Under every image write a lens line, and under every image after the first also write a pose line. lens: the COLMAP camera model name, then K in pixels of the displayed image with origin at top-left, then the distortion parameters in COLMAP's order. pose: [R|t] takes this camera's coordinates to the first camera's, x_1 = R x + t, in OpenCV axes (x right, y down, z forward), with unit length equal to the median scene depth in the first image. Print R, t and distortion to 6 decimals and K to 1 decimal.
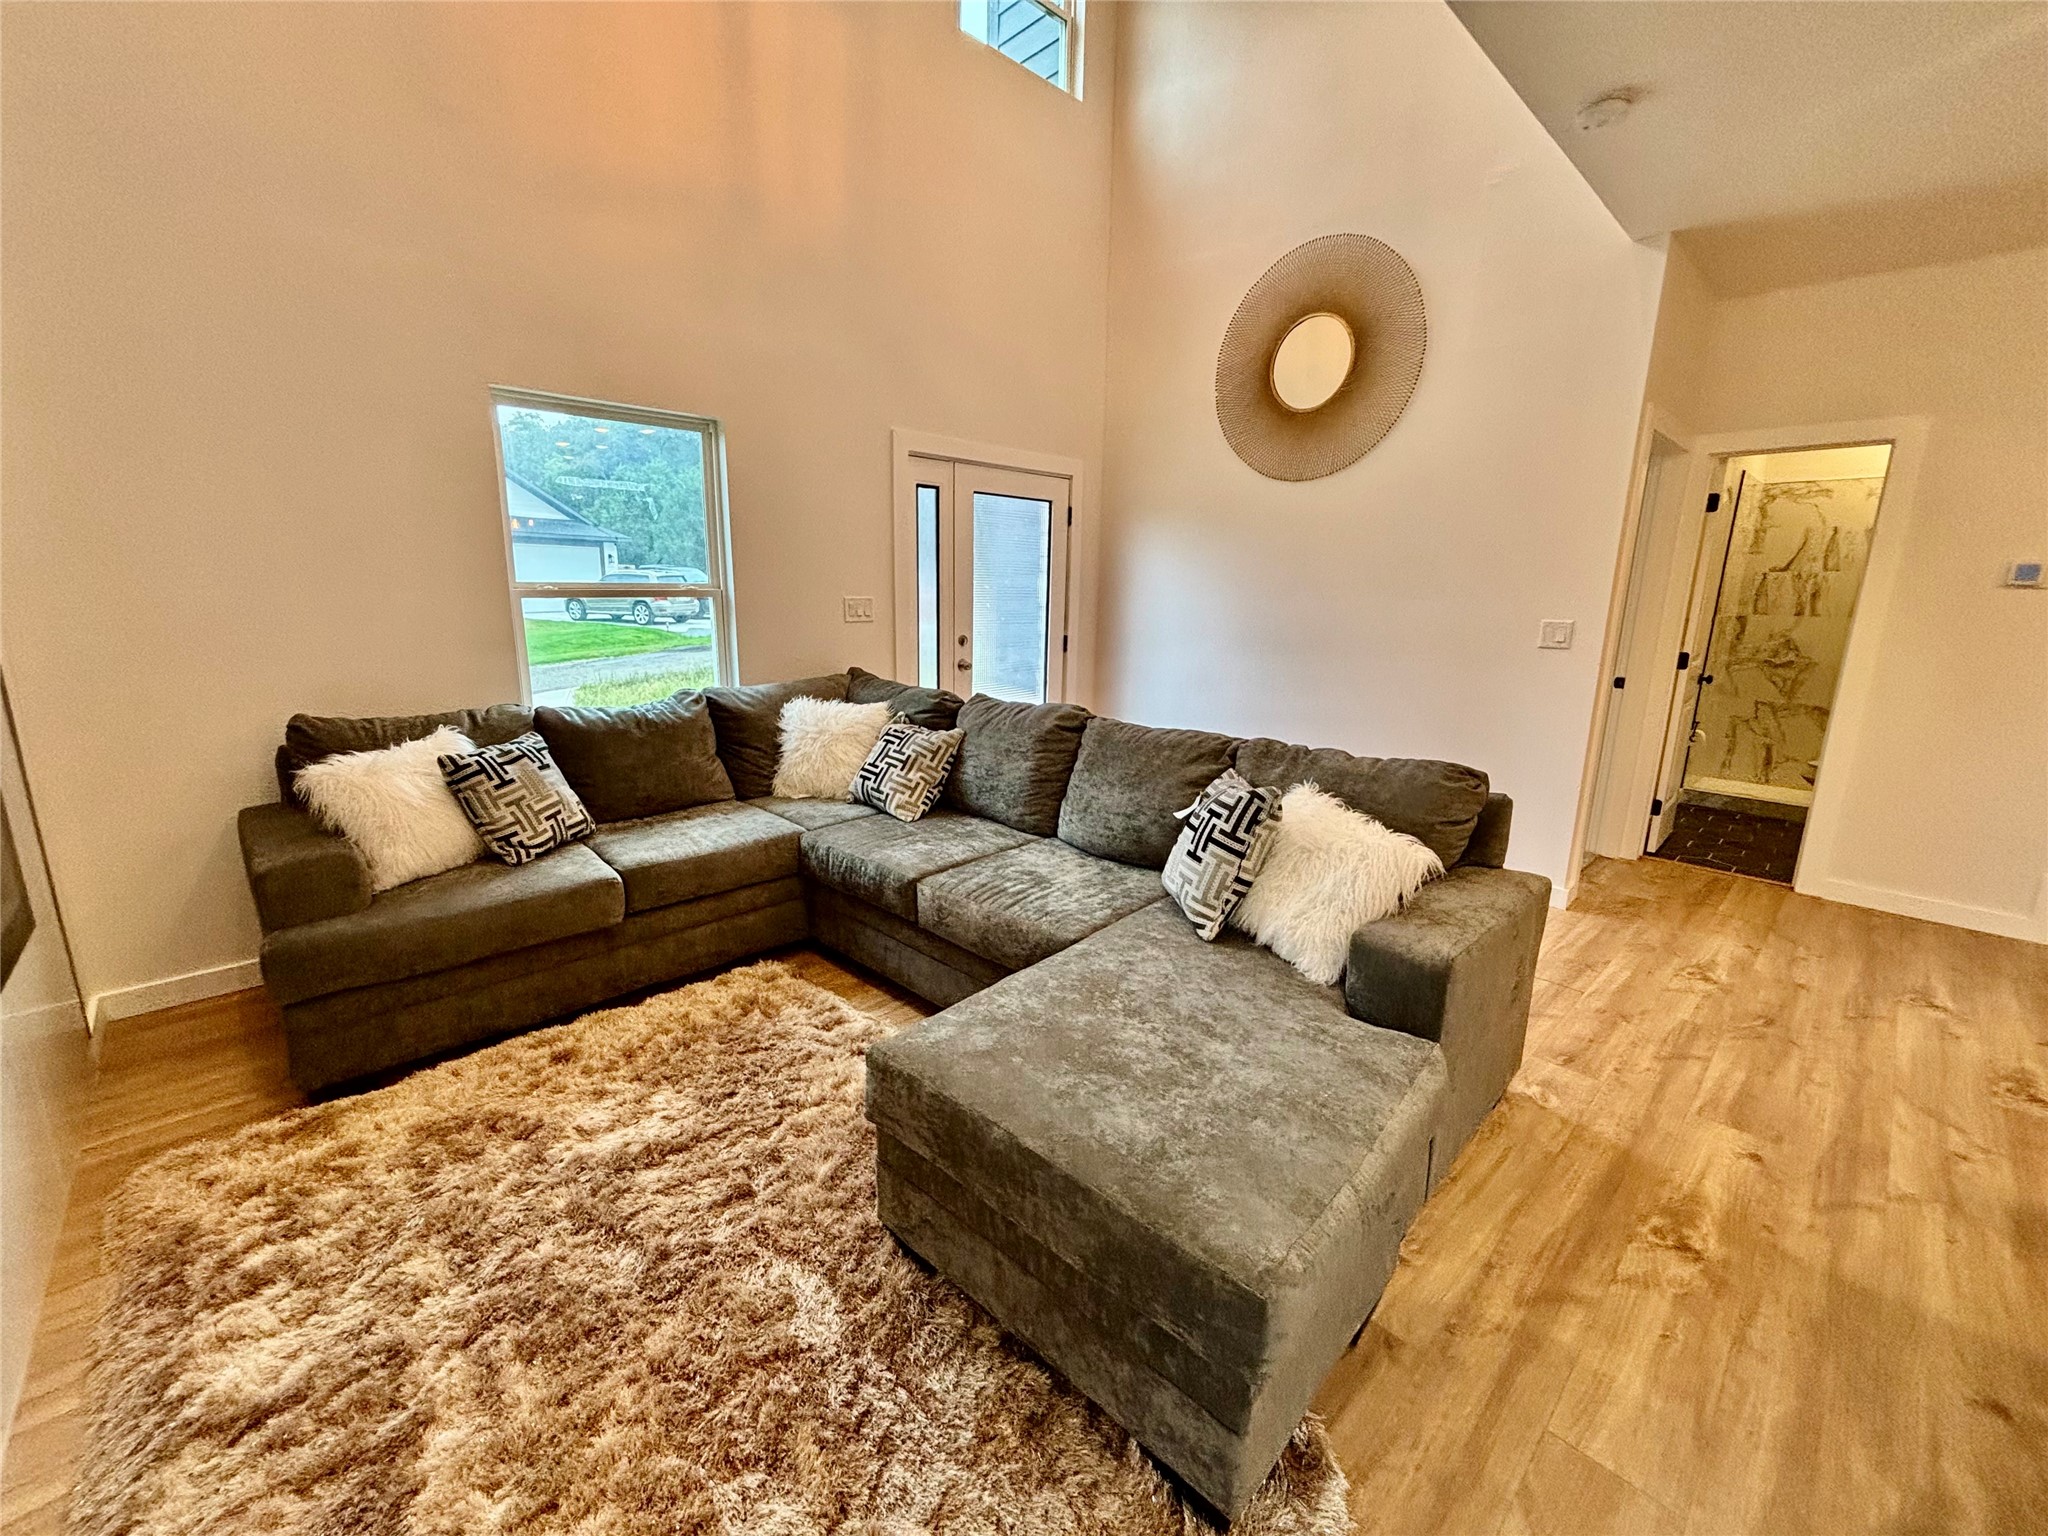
lens RADIAL K [[823.0, 0, 1028.9], [0, 823.0, 765.1], [0, 0, 1]] dist [-0.000265, -0.000741]
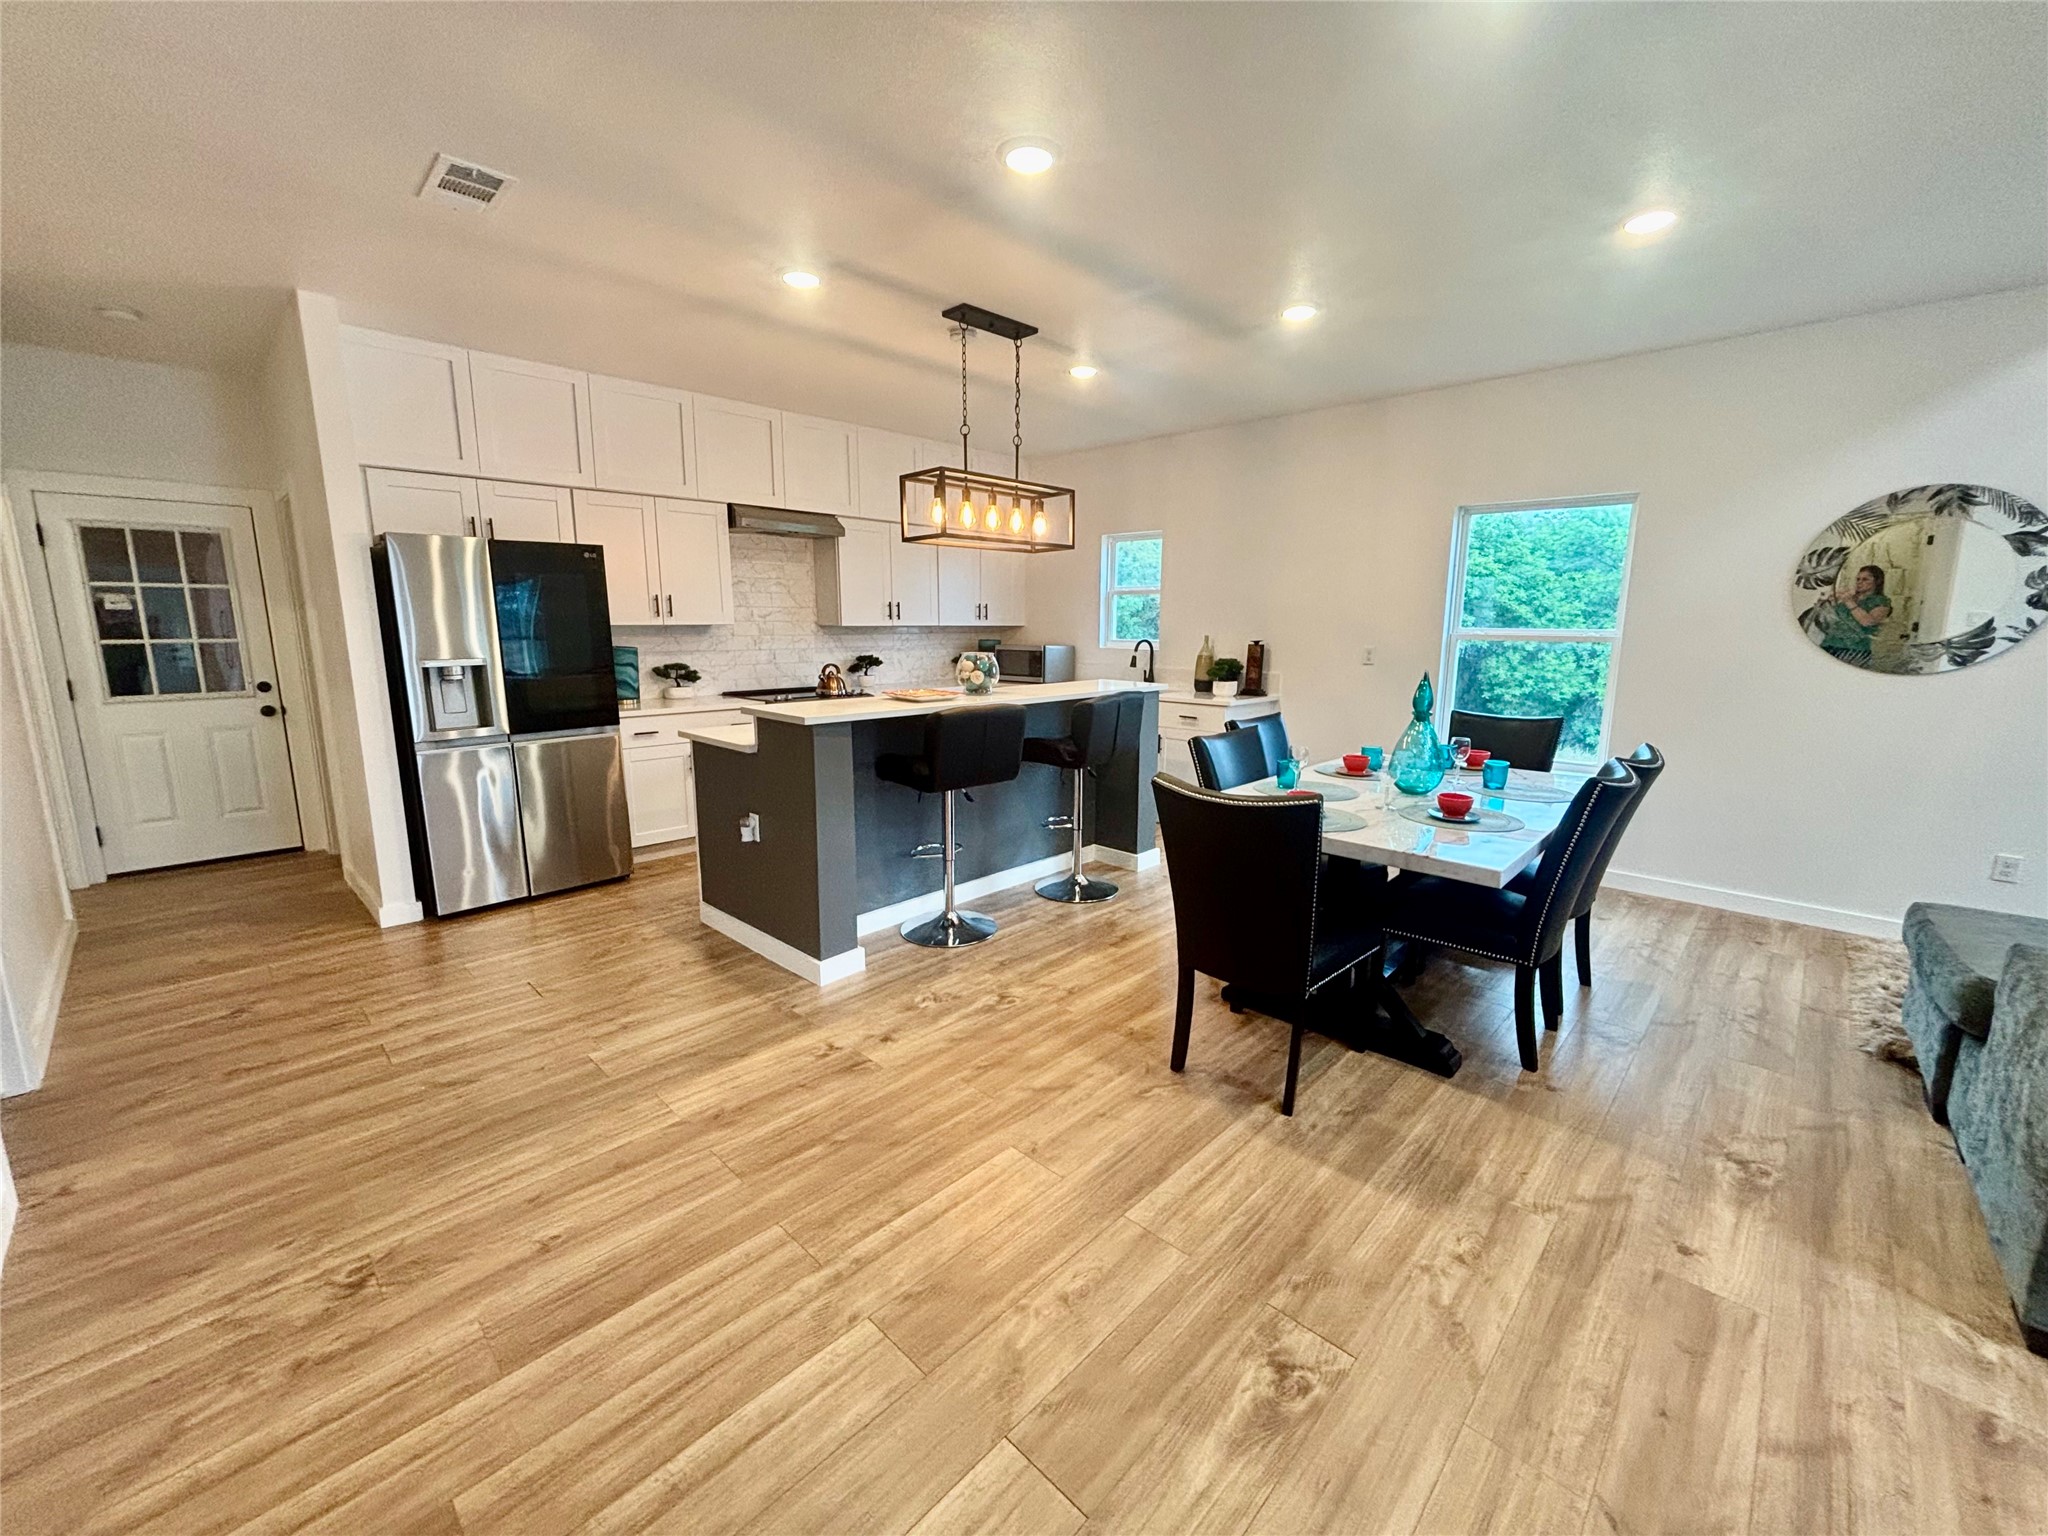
lens RADIAL K [[818.9, 0, 1023.5], [0, 818.9, 771.8], [0, 0, 1]] dist [-0.000922, -0.000350]
pose [[-0.998894, -0.010615, -0.045811, 1.537481], [-0.027340, 0.923716, 0.382100, -0.312002], [0.038261, 0.382930, -0.922985, 1.483954]]
